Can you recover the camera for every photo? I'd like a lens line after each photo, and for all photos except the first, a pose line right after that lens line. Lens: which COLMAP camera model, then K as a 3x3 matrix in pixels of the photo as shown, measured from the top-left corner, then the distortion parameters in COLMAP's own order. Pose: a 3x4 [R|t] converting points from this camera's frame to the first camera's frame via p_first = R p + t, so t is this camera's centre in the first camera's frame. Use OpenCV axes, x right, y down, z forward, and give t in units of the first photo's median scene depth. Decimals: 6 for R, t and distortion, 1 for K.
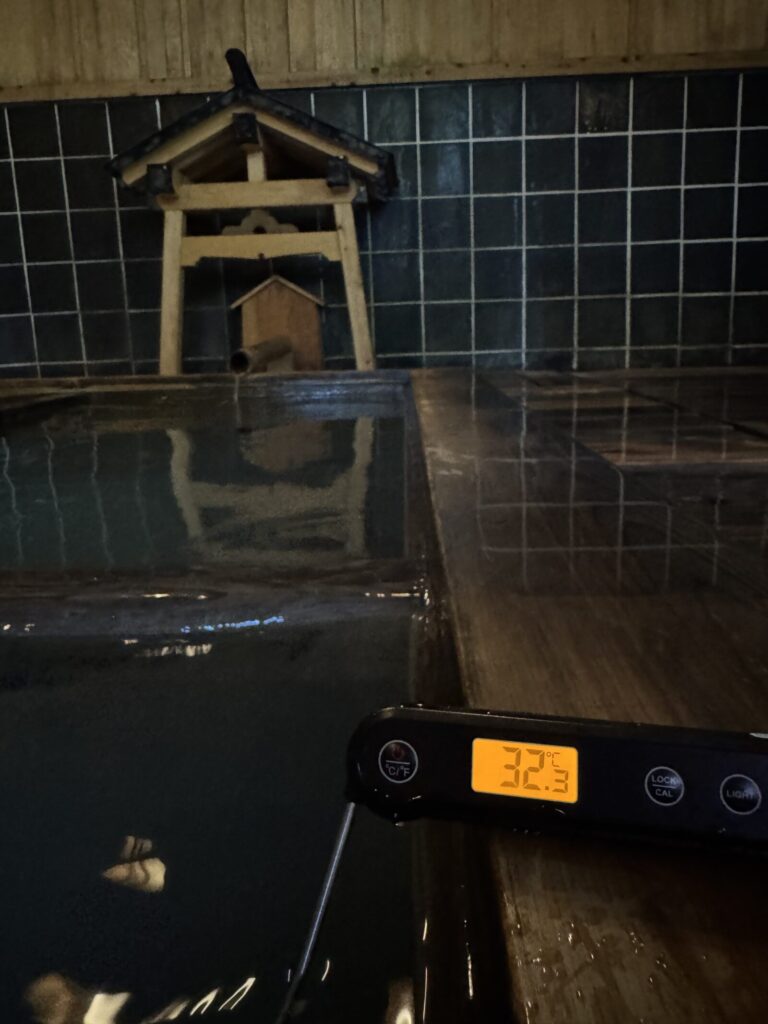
lens RADIAL K [[835.5, 0, 389.9], [0, 835.5, 514.2], [0, 0, 1]] dist [0.017878, -0.024816]
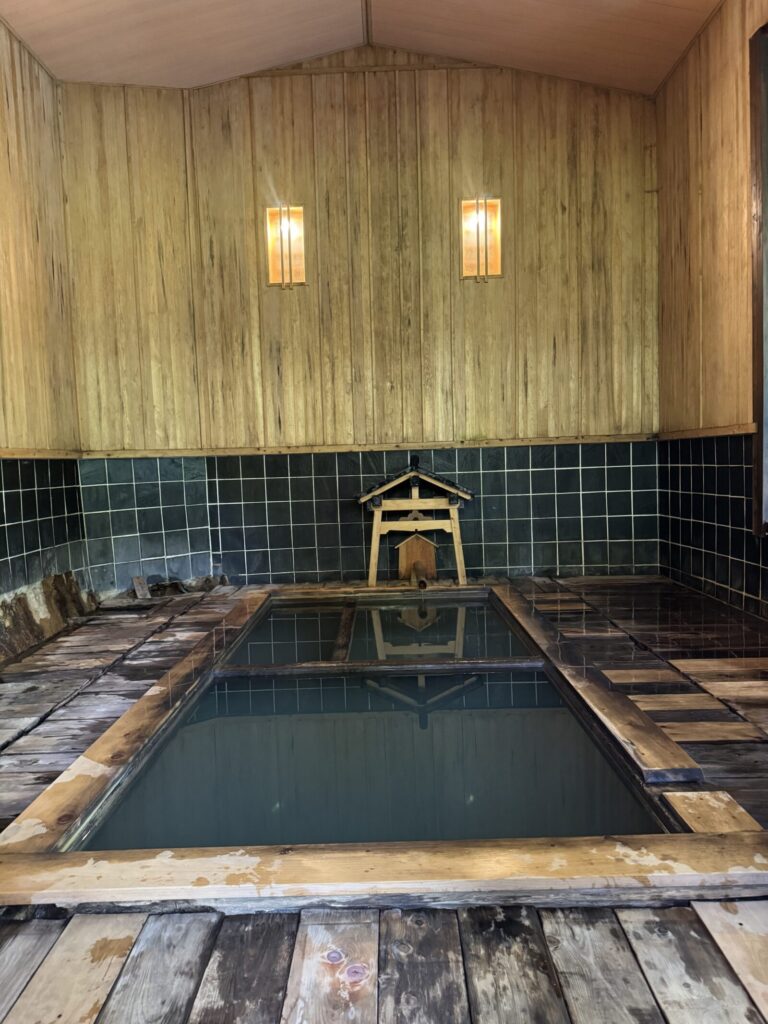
lens RADIAL K [[835.5, 0, 375.6], [0, 835.5, 517.0], [0, 0, 1]] dist [0.017878, -0.024816]
pose [[0.999990, 0.004130, 0.001631, -0.246243], [-0.003814, 0.986983, -0.160779, 0.015118], [-0.002274, 0.160771, 0.986989, -1.119534]]
